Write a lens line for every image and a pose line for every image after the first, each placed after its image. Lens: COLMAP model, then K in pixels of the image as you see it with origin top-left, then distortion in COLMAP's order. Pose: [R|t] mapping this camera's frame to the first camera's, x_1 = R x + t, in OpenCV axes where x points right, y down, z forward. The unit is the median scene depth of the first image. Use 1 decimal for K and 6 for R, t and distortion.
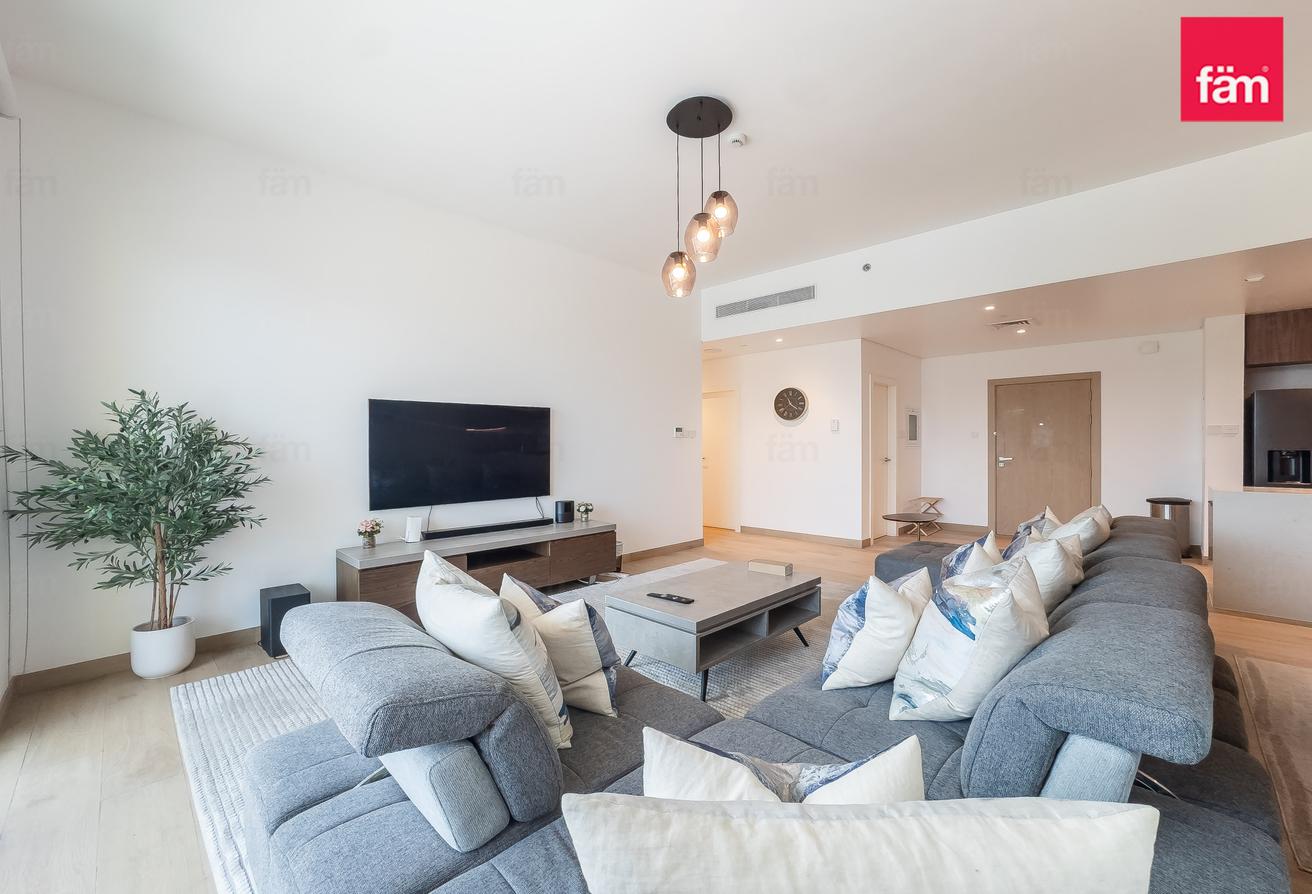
lens RADIAL K [[540.2, 0, 653.8], [0, 540.2, 447.8], [0, 0, 1]] dist [-0.032910, 0.014410]
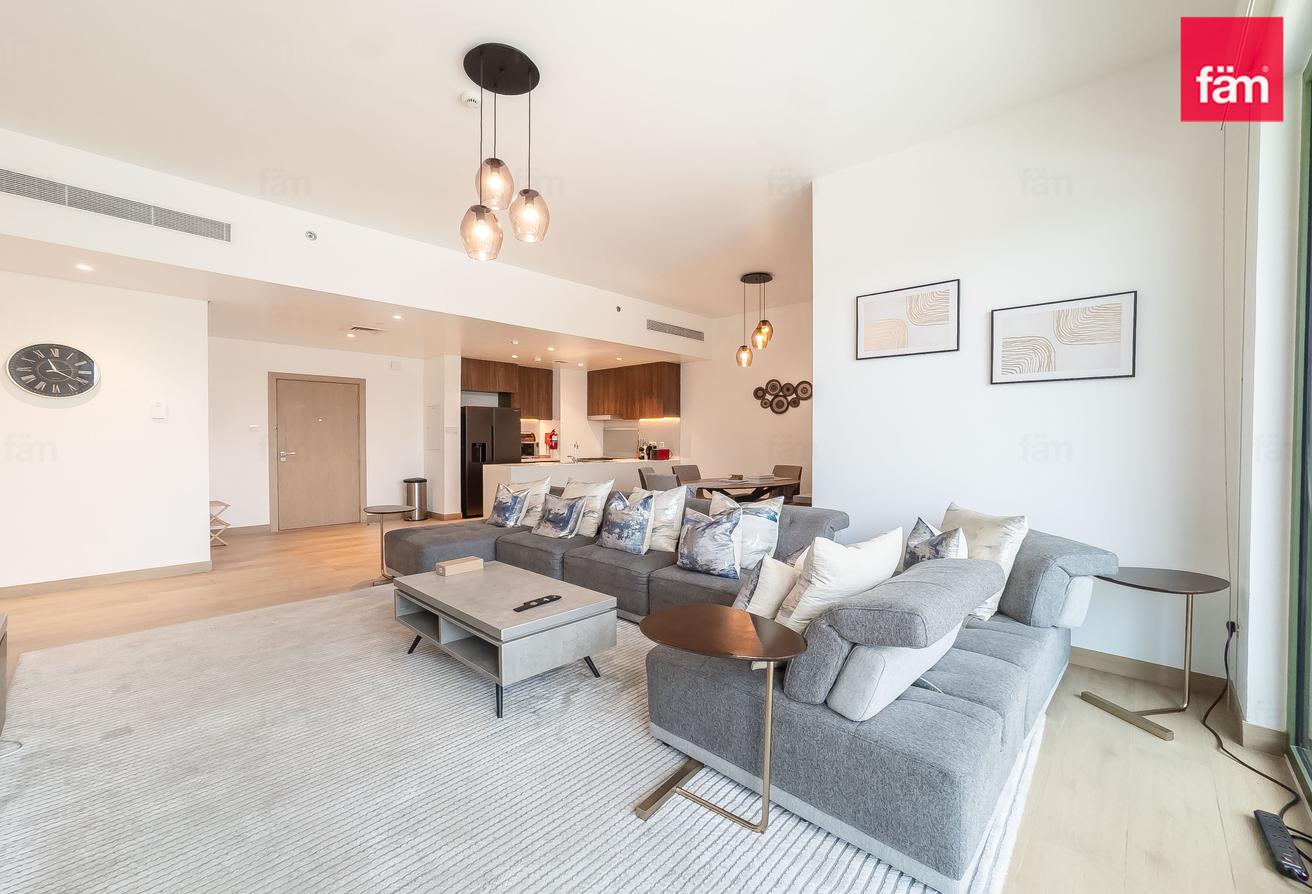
lens RADIAL K [[540.2, 0, 653.8], [0, 540.2, 447.8], [0, 0, 1]] dist [-0.032910, 0.014410]
pose [[-0.013718, -0.010769, 0.999848, -0.484111], [0.005570, 0.999926, 0.010847, 0.004855], [-0.999890, 0.005718, -0.013657, 0.450634]]
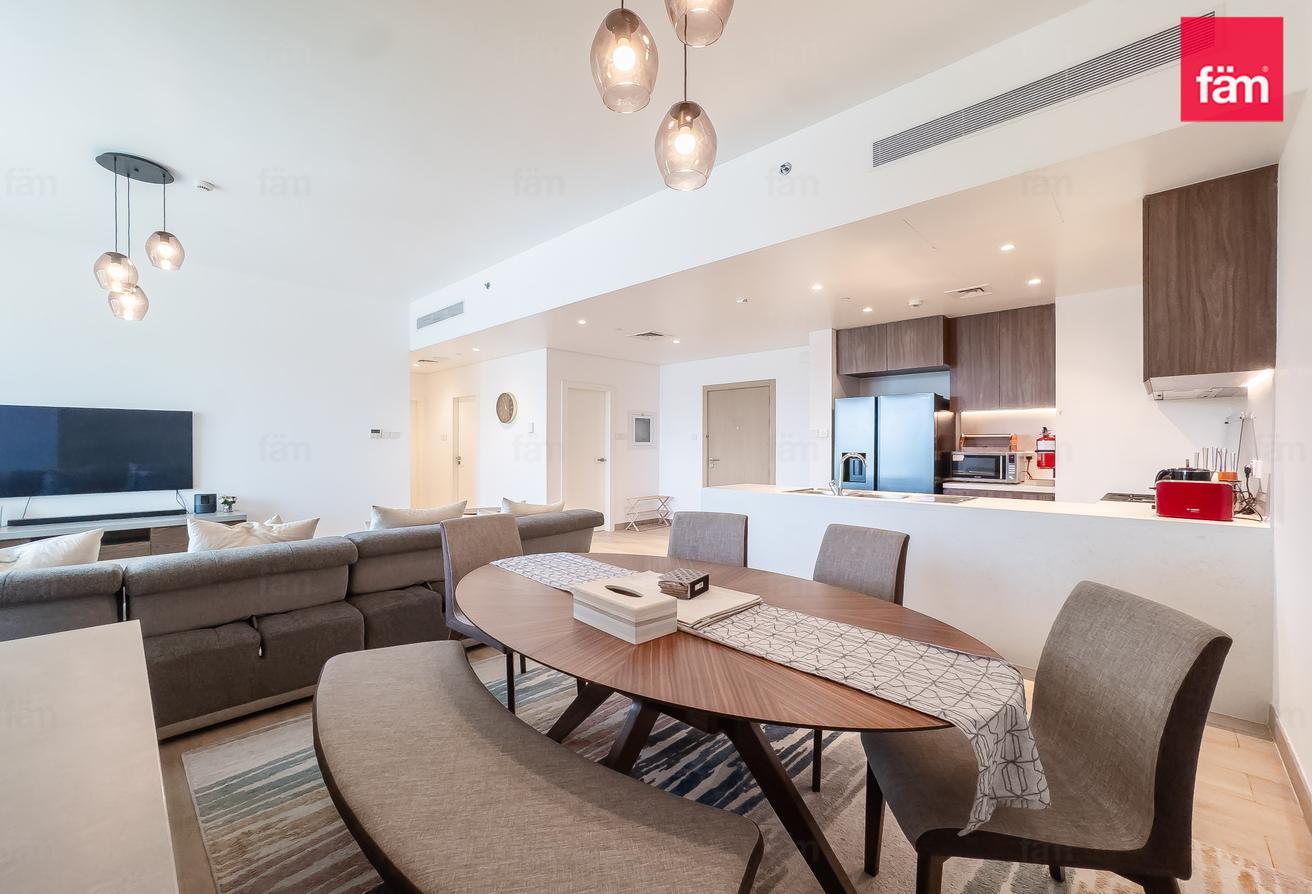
lens RADIAL K [[540.2, 0, 653.8], [0, 540.2, 447.8], [0, 0, 1]] dist [-0.032910, 0.014410]
pose [[0.999964, 0.005044, 0.006818, 0.736102], [-0.005040, 0.999987, -0.000649, -0.002095], [-0.006821, 0.000614, 0.999977, -0.114405]]
